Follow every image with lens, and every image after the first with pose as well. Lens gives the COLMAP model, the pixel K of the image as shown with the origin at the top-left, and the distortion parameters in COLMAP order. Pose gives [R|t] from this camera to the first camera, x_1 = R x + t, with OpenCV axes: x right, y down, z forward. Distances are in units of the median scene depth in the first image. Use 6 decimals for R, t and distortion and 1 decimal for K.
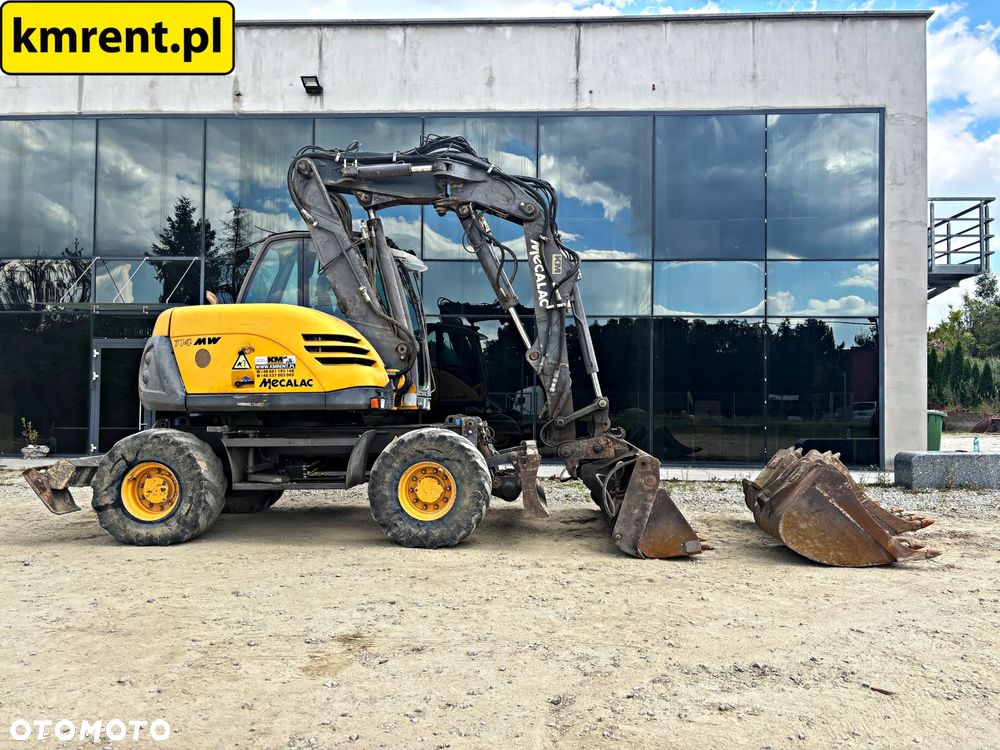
lens RADIAL K [[760.1, 0, 500.4], [0, 760.1, 383.8], [0, 0, 1]] dist [0.064006, -0.088702]
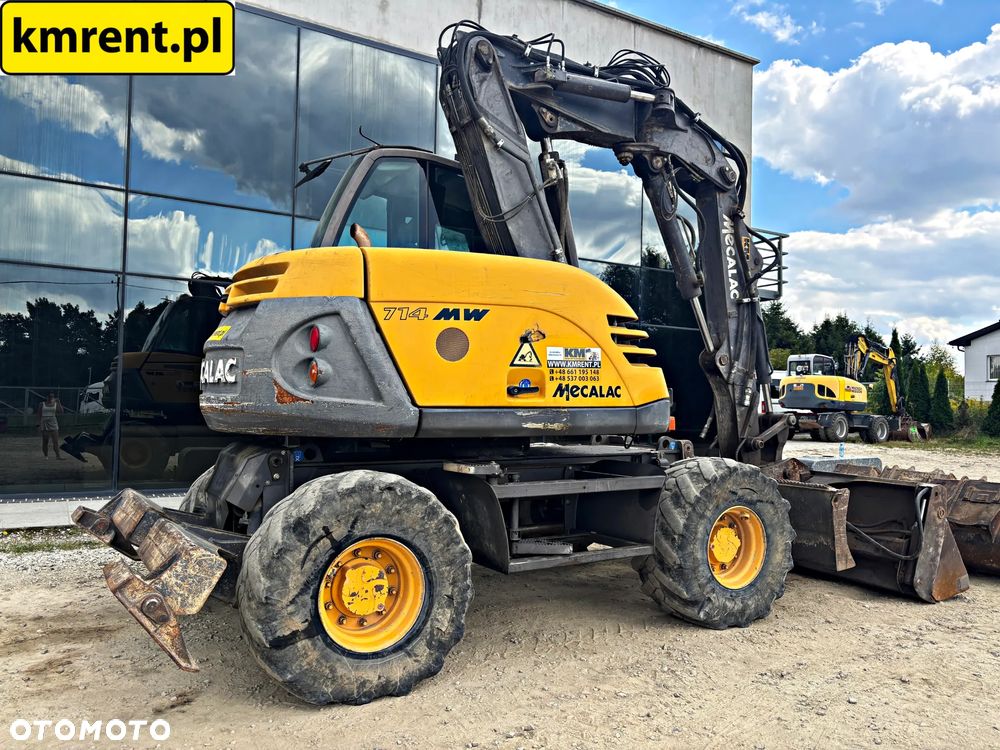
lens RADIAL K [[762.0, 0, 488.5], [0, 762.0, 374.7], [0, 0, 1]] dist [0.042836, -0.044060]
pose [[0.832770, 0.030361, 0.552786, -0.619390], [-0.027550, 0.999531, -0.013393, -0.003674], [-0.552934, -0.004076, 0.833215, 0.475337]]
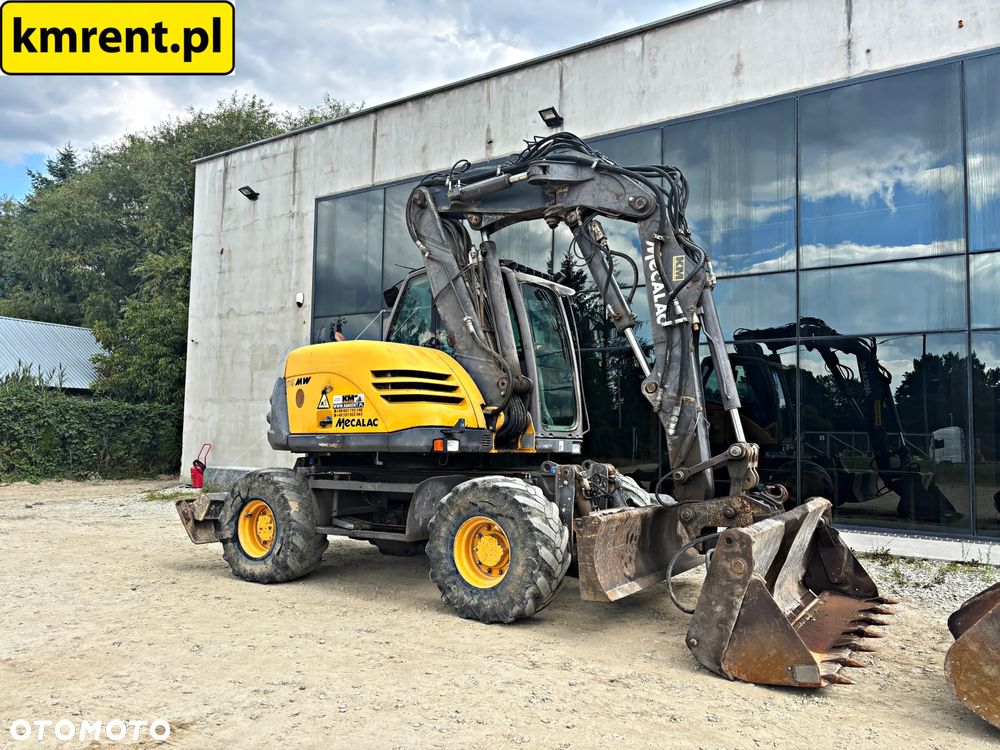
lens RADIAL K [[762.0, 0, 488.5], [0, 762.0, 374.7], [0, 0, 1]] dist [0.042836, -0.044060]
pose [[0.856312, -0.033574, -0.515366, 0.312388], [0.001152, 0.998006, -0.063102, -0.000575], [0.516457, 0.053441, 0.854644, 0.246504]]
